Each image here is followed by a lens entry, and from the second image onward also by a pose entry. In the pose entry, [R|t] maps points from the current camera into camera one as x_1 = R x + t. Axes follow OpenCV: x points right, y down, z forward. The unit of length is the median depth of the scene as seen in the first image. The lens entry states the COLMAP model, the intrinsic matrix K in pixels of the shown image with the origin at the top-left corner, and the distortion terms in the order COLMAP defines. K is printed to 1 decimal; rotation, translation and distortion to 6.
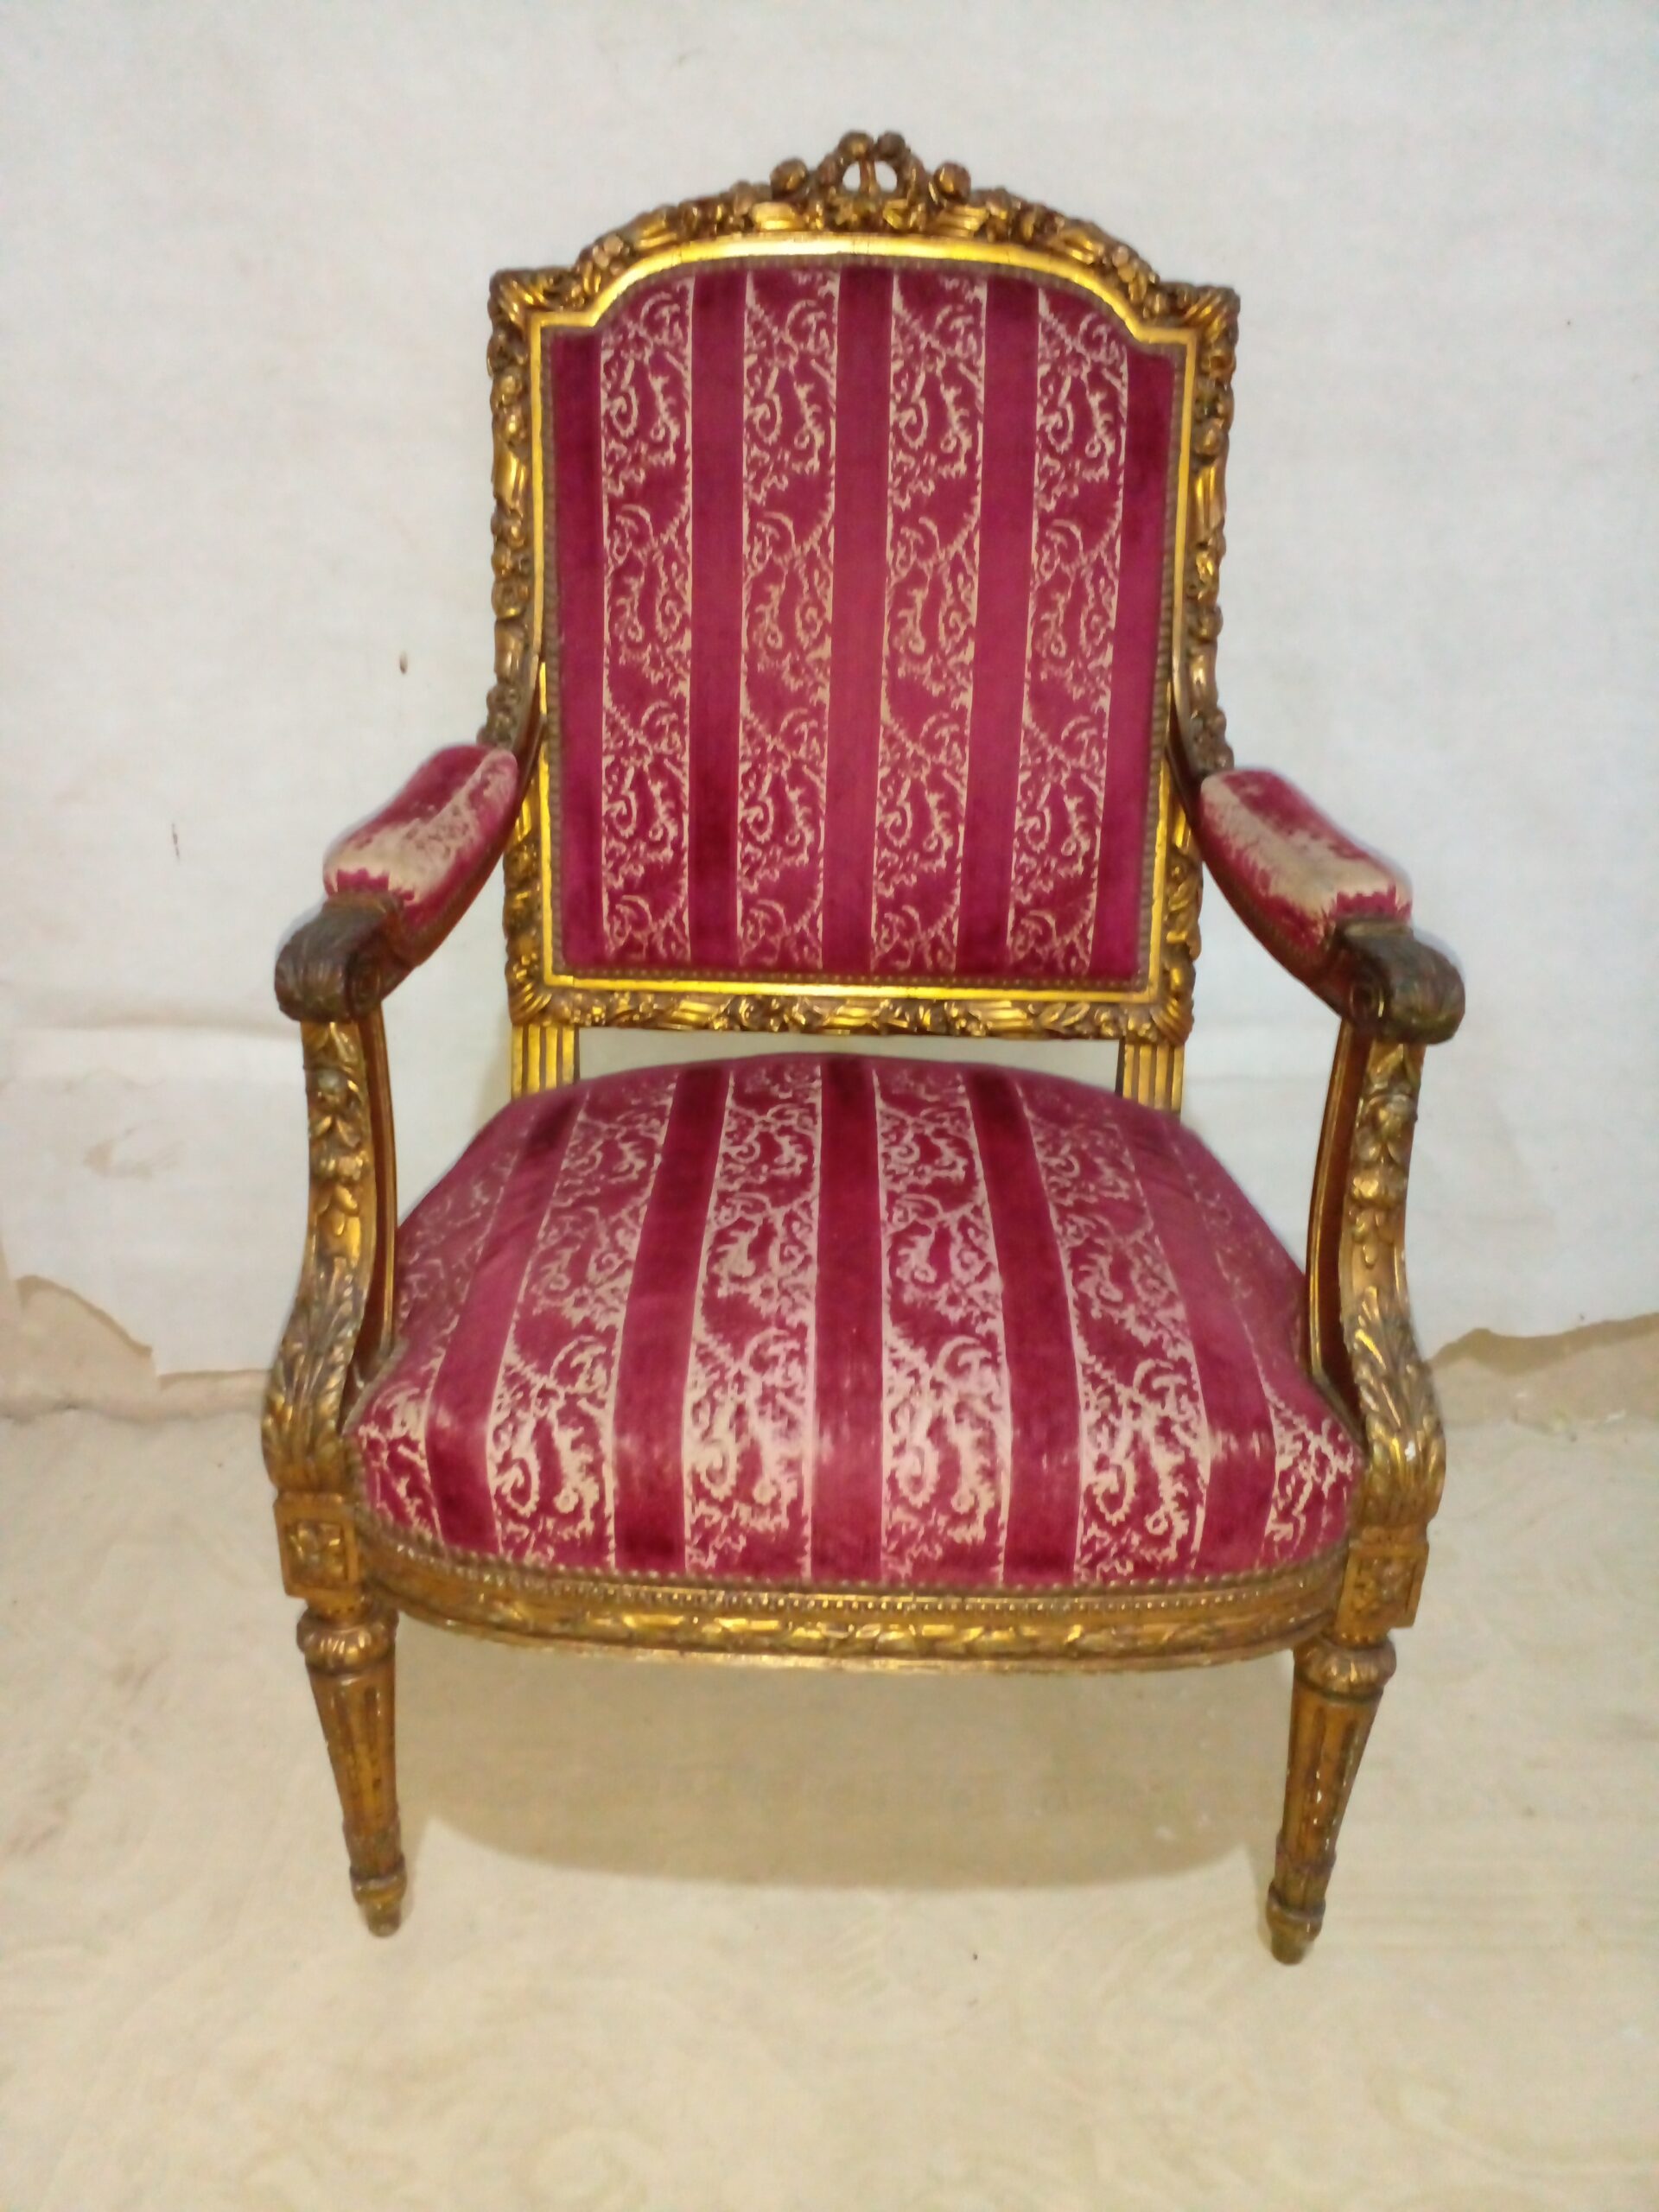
lens RADIAL K [[1733.8, 0, 784.9], [0, 1733.8, 1084.3], [0, 0, 1]] dist [0.176776, -0.432991]
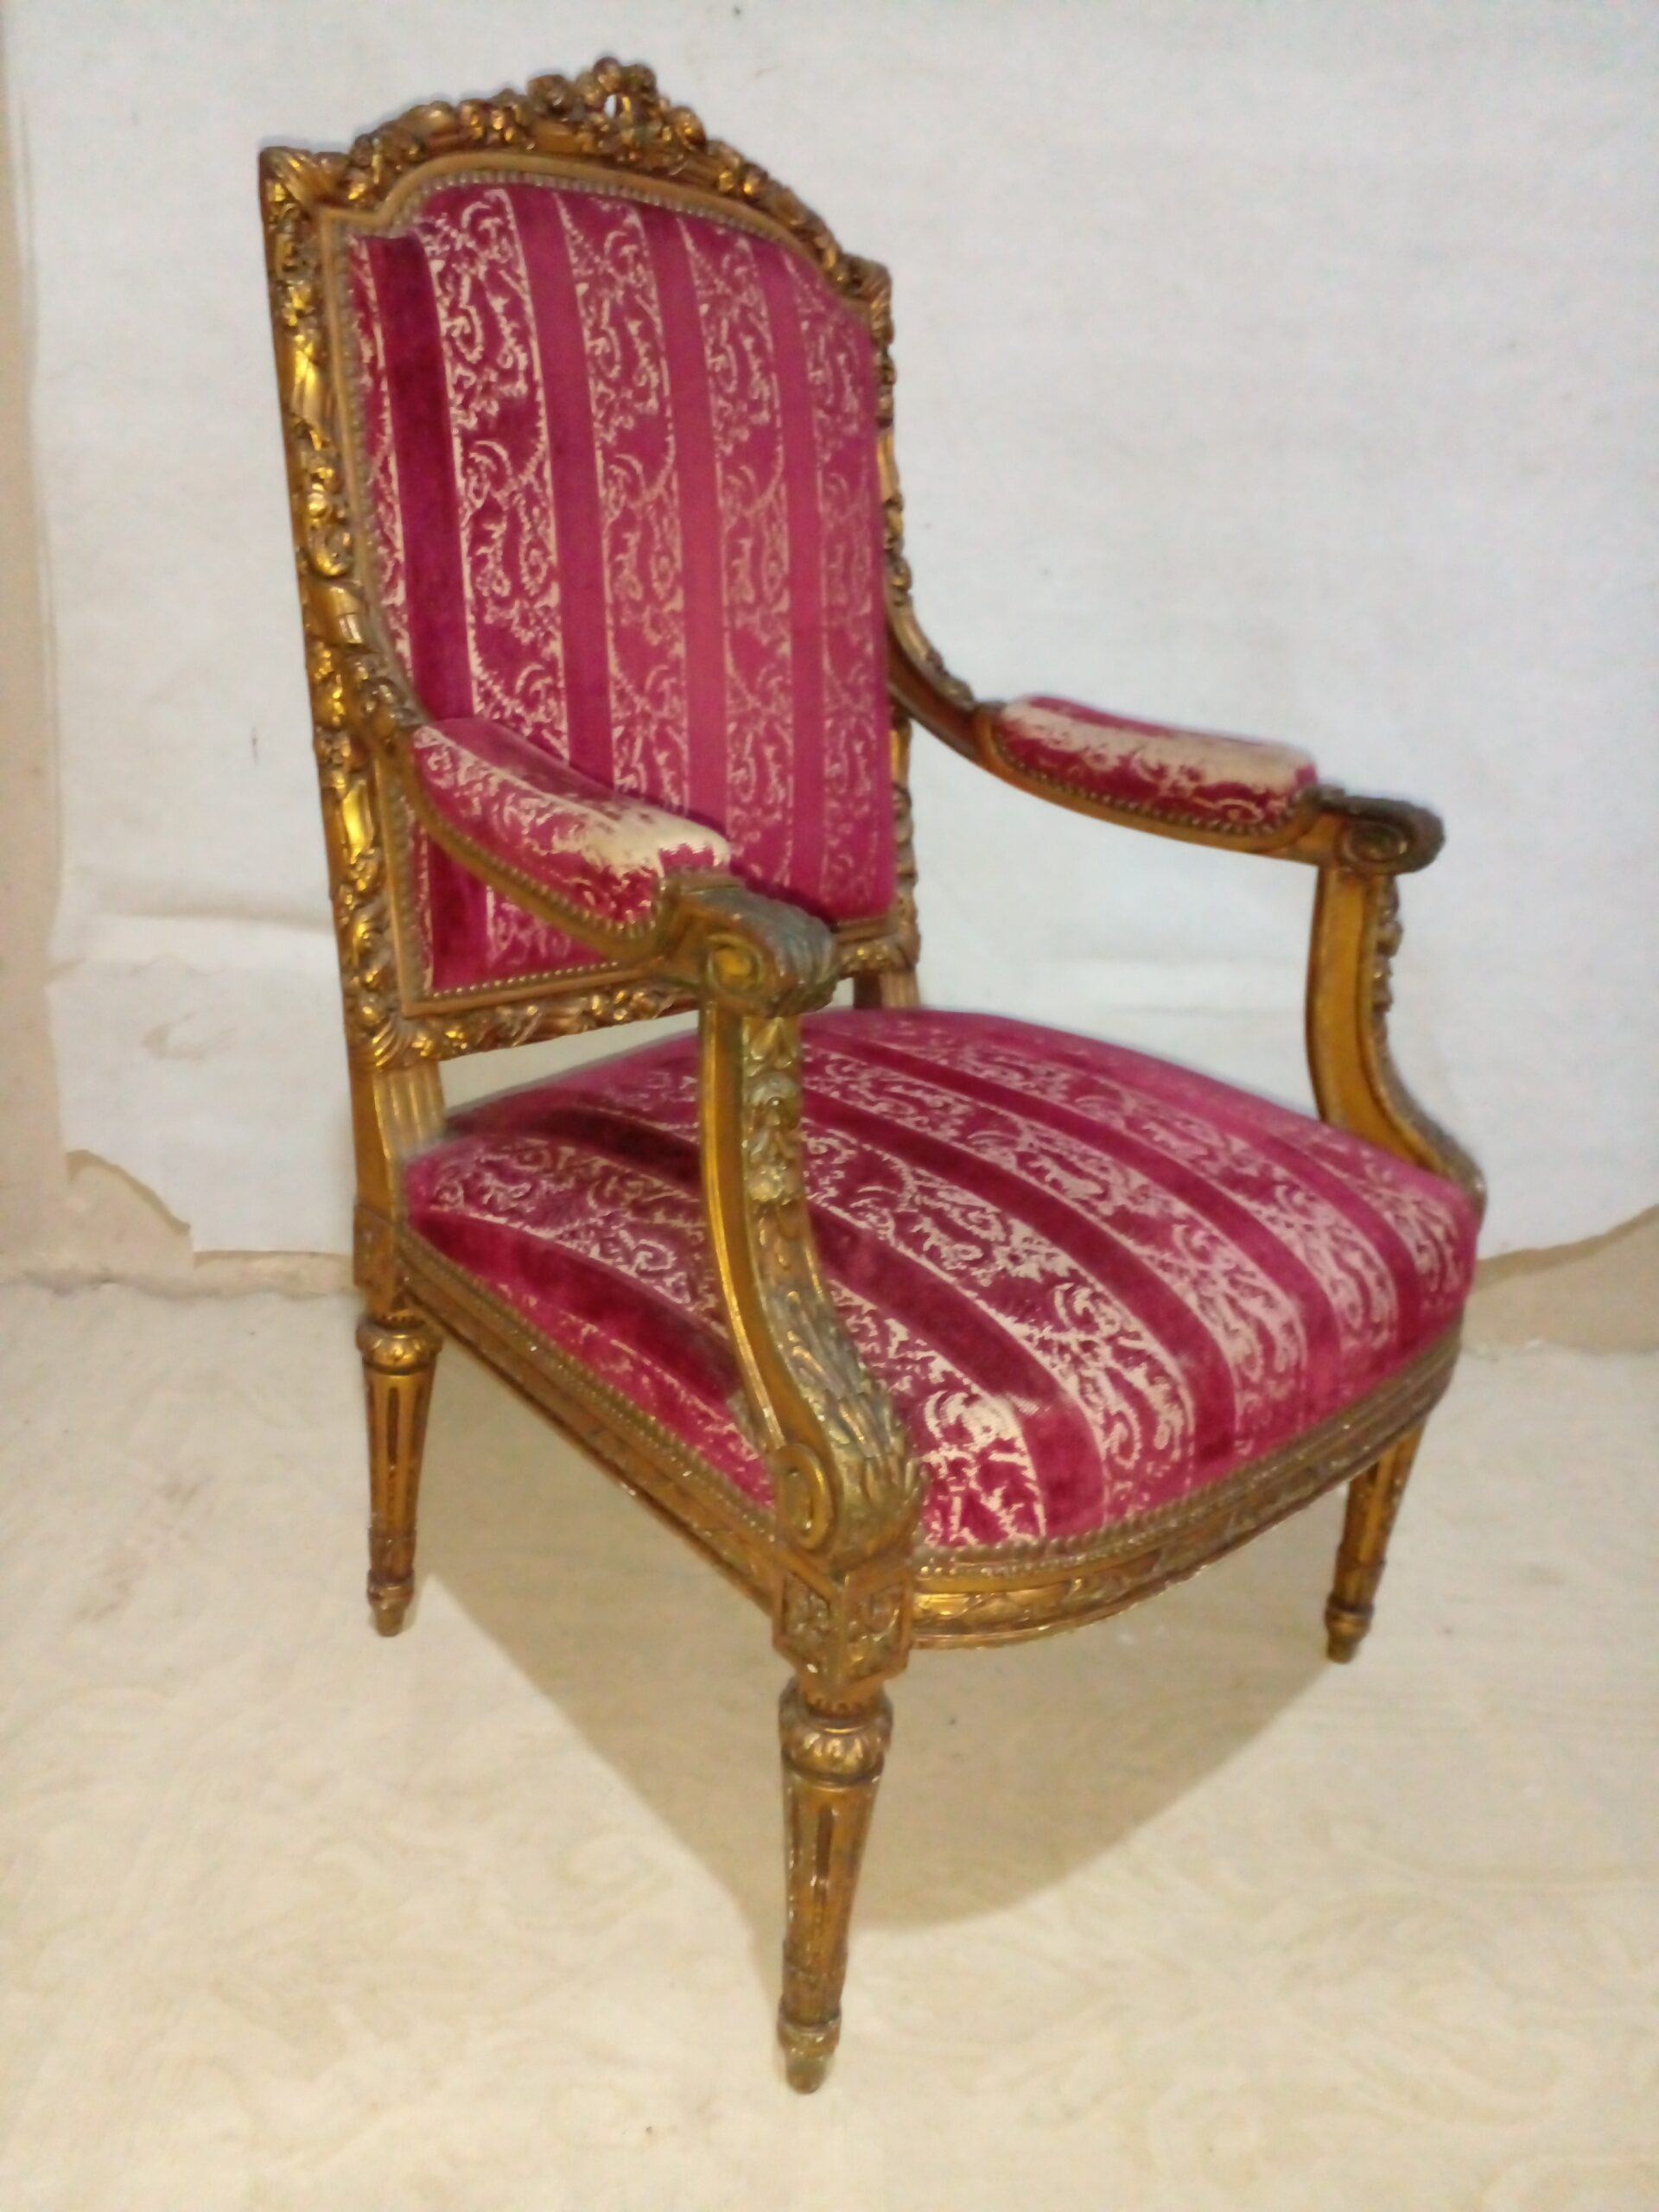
lens RADIAL K [[1762.5, 0, 739.9], [0, 1762.5, 1099.0], [0, 0, 1]] dist [0.076795, -0.166277]
pose [[0.710853, -0.205208, 0.672739, -0.665514], [0.221680, 0.973109, 0.062592, -0.040194], [-0.667492, 0.104639, 0.737228, 0.307692]]
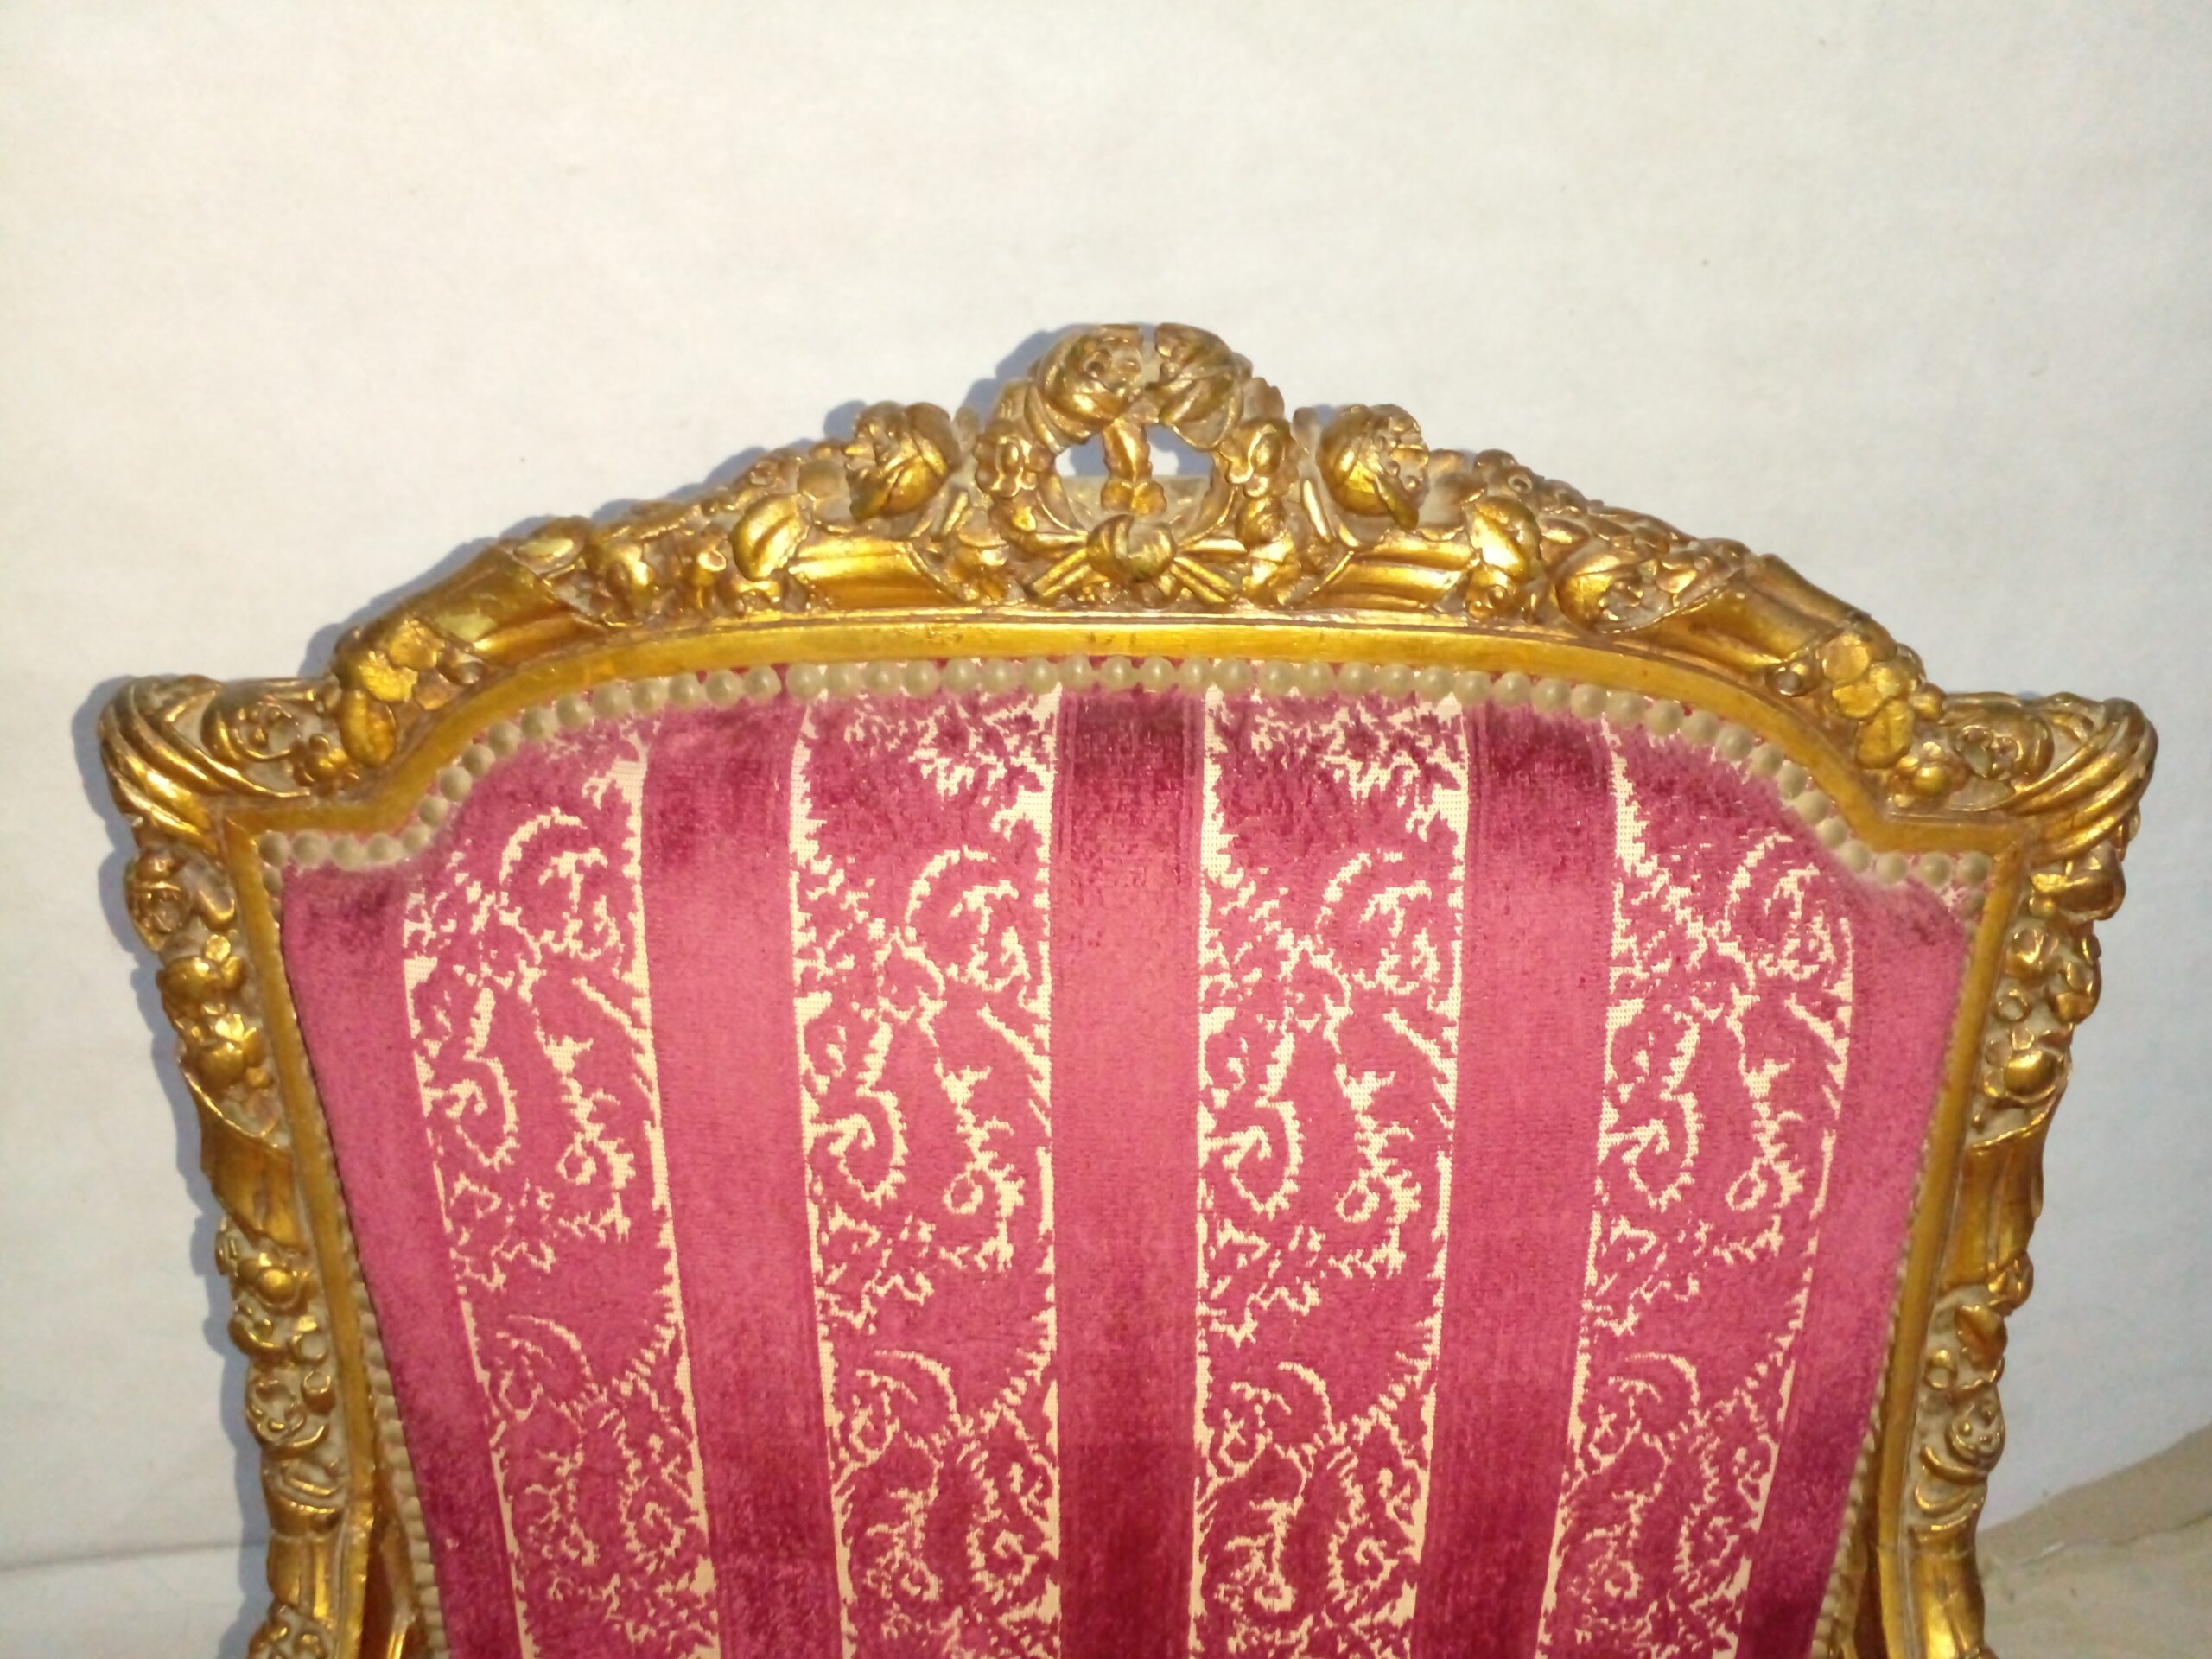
lens RADIAL K [[1751.2, 0, 1092.0], [0, 1751.2, 900.4], [0, 0, 1]] dist [0.172863, -0.385231]
pose [[0.999689, -0.024881, 0.001937, 0.037590], [0.023882, 0.976277, 0.215204, -0.505652], [-0.007246, -0.215091, 0.976567, 0.648074]]
